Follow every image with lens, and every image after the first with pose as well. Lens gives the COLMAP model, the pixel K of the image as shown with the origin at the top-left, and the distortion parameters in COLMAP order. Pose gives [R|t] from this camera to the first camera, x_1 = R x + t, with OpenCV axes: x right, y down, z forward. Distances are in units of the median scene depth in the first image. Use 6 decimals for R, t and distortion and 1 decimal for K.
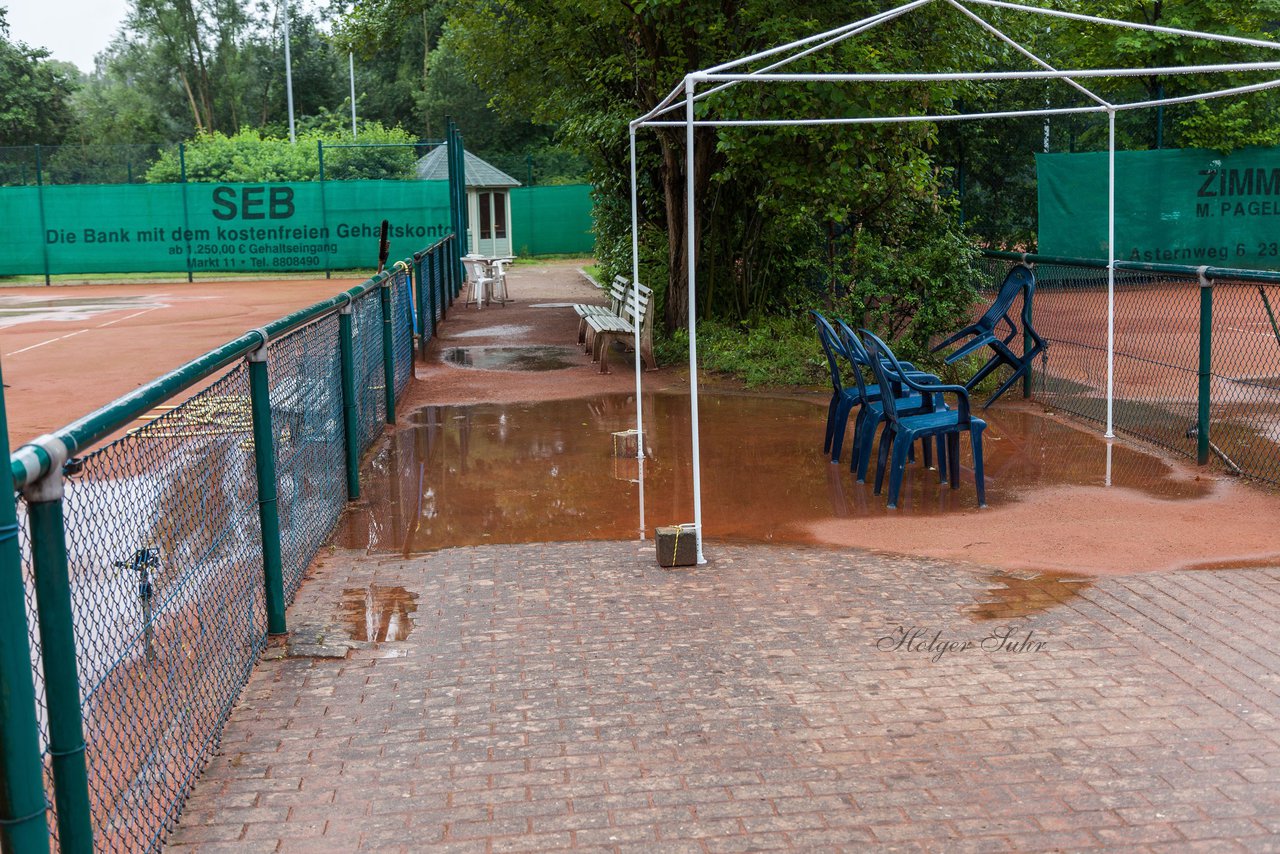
lens RADIAL K [[1621.4, 0, 639.2], [0, 1621.4, 431.0], [0, 0, 1]] dist [0.027960, 0.000000]
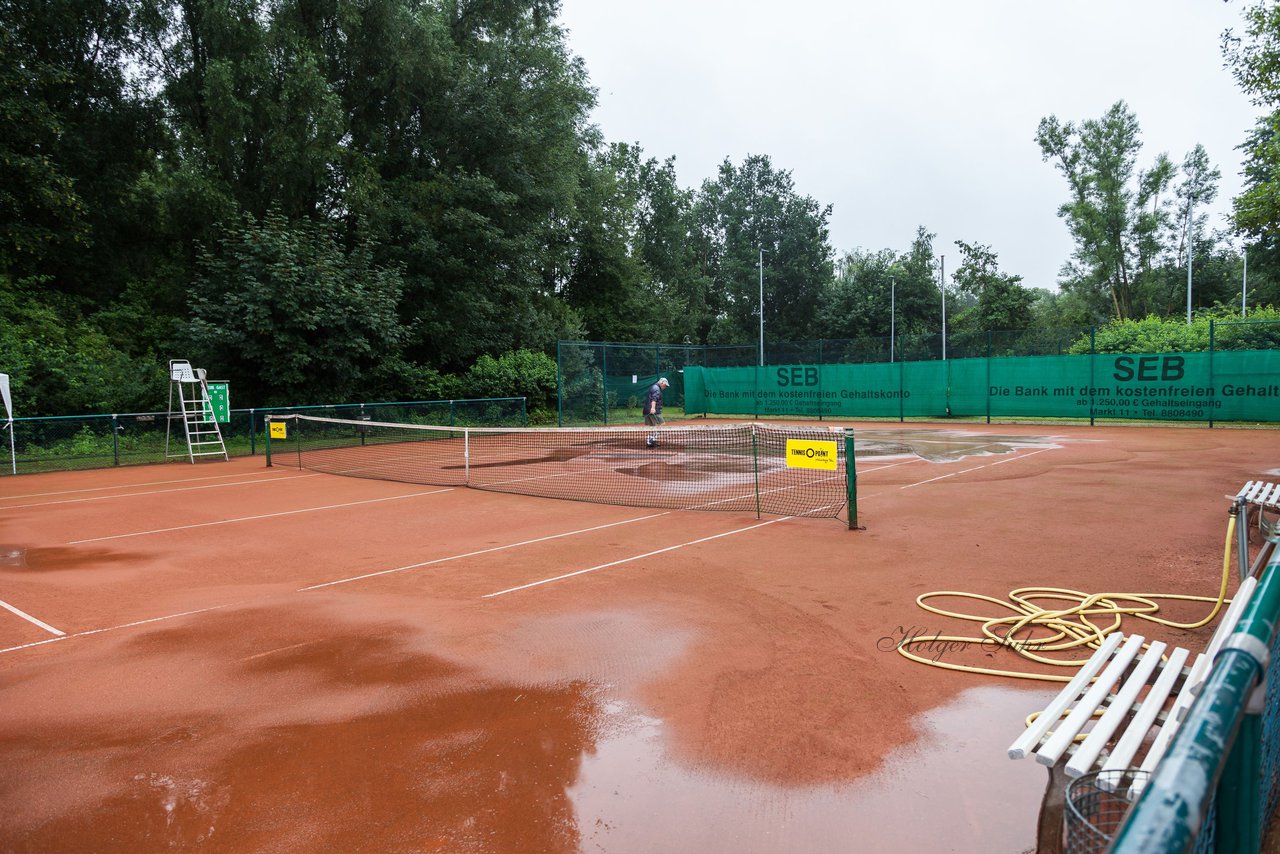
lens RADIAL K [[847.6, 0, 628.9], [0, 847.6, 434.2], [0, 0, 1]] dist [0.007008, -0.001679]
pose [[0.704170, 0.055680, -0.707844, -0.037635], [-0.099265, 0.994850, -0.020494, -0.027386], [0.703058, 0.084695, 0.706071, 0.193577]]
